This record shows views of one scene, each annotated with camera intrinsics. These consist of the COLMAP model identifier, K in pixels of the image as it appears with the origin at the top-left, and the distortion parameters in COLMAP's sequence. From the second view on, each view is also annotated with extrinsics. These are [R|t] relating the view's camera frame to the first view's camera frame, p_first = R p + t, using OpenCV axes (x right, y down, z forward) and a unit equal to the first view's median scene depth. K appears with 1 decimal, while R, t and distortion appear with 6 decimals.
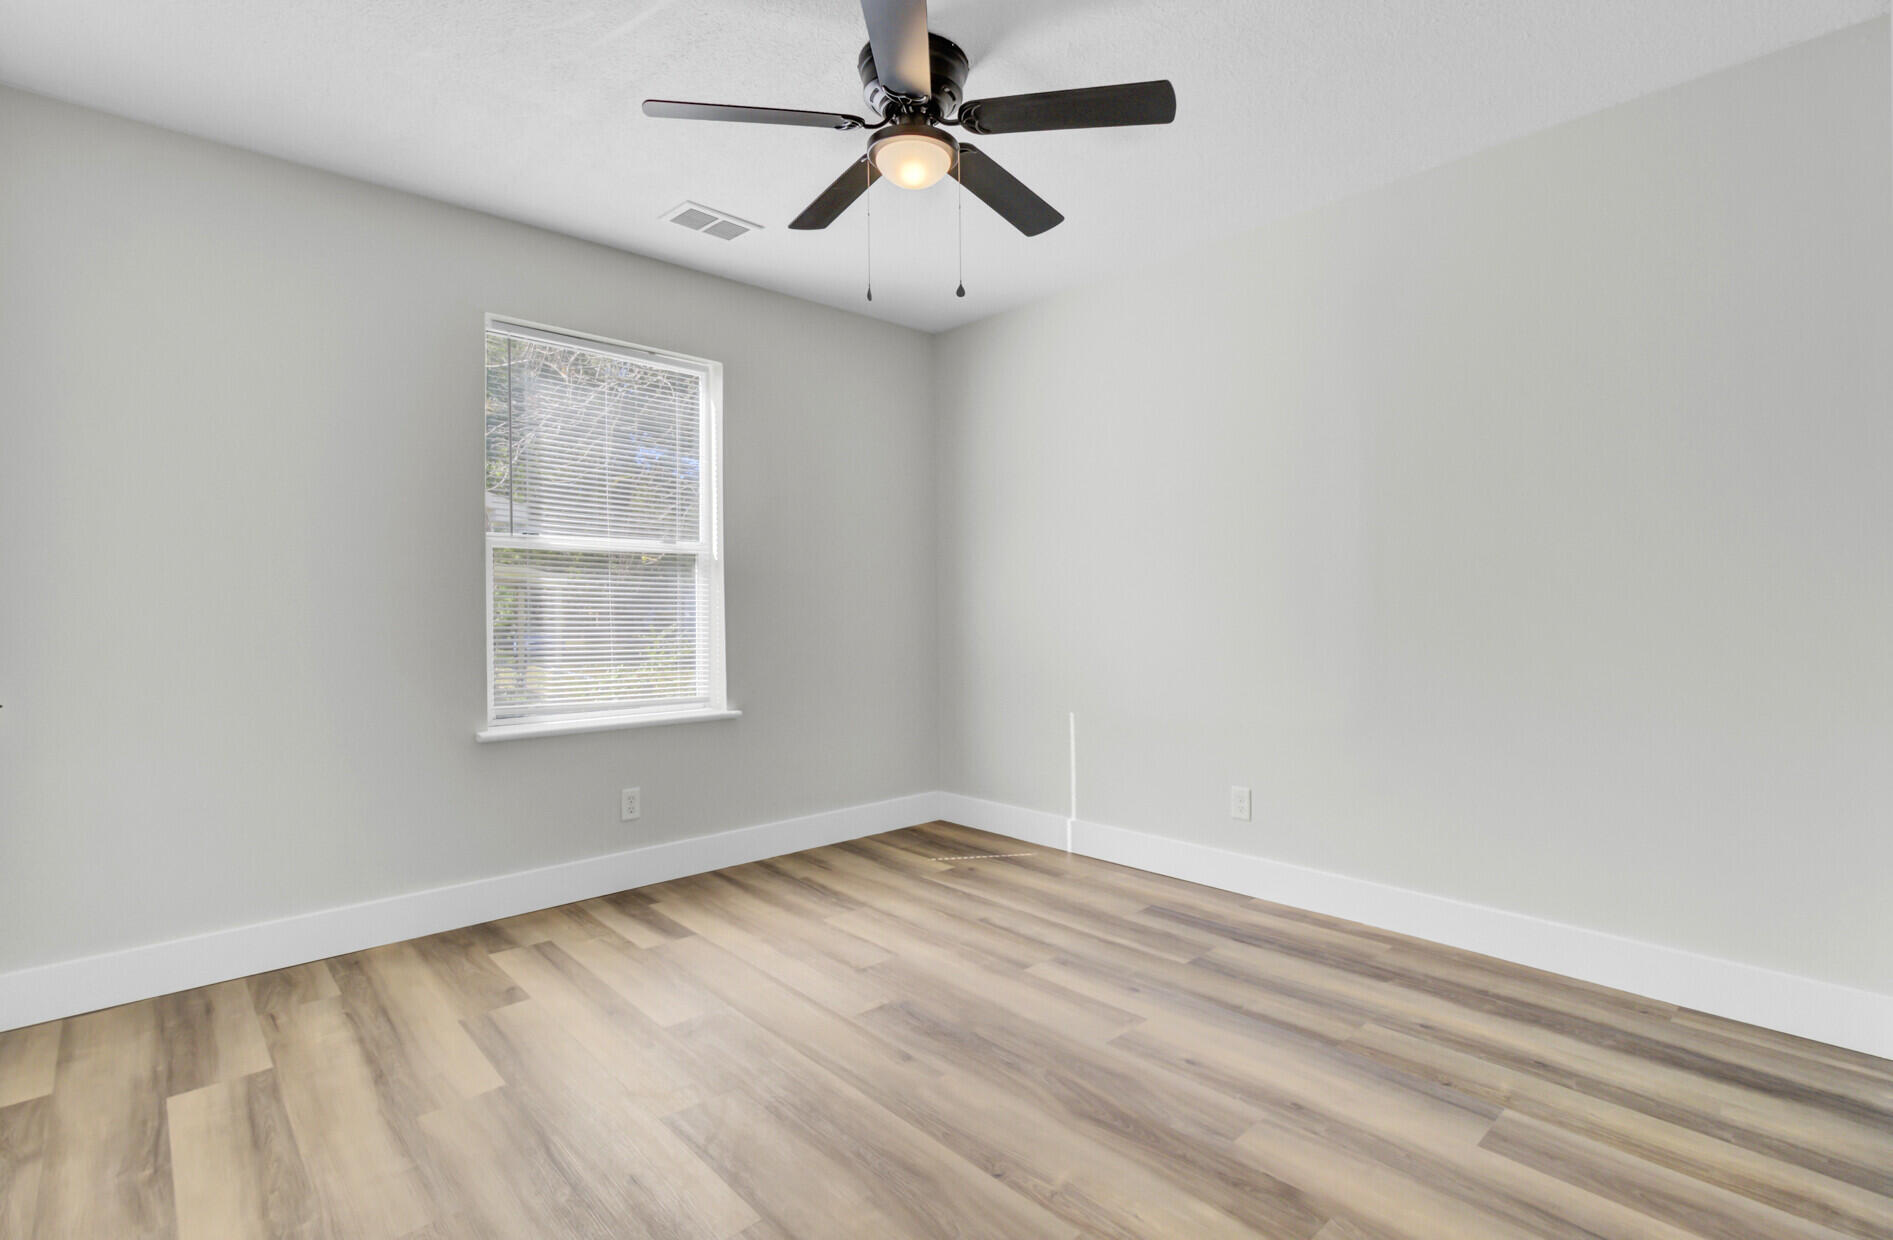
lens RADIAL K [[871.6, 0, 946.4], [0, 871.6, 618.1], [0, 0, 1]] dist [-0.000714, -0.000051]
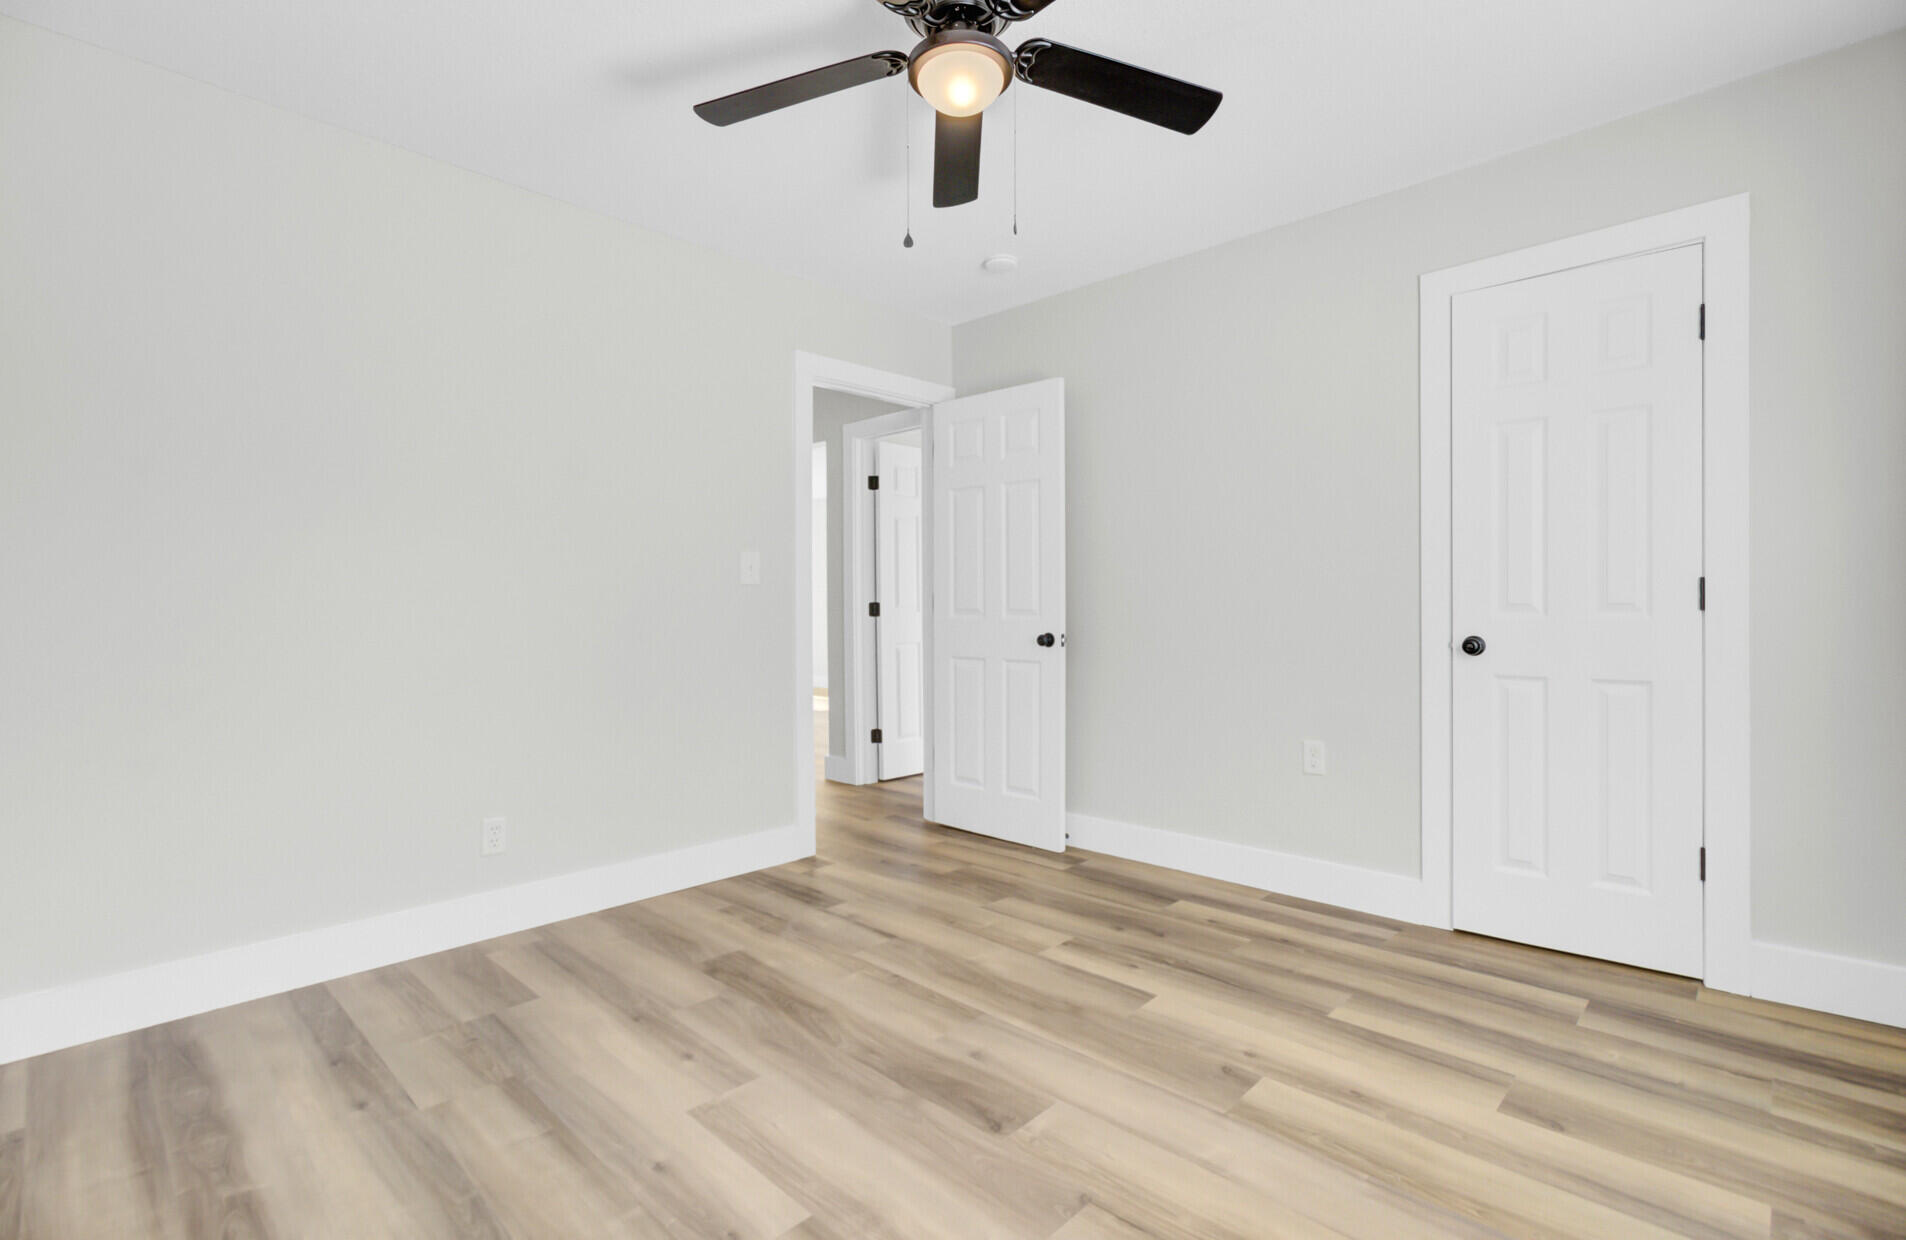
lens RADIAL K [[877.6, 0, 952.7], [0, 877.6, 615.5], [0, 0, 1]] dist [-0.000714, -0.000051]
pose [[-0.998778, 0.014823, -0.047152, 0.019688], [0.013437, 0.999472, 0.029581, -0.018266], [0.047566, 0.028911, -0.998450, 2.035758]]
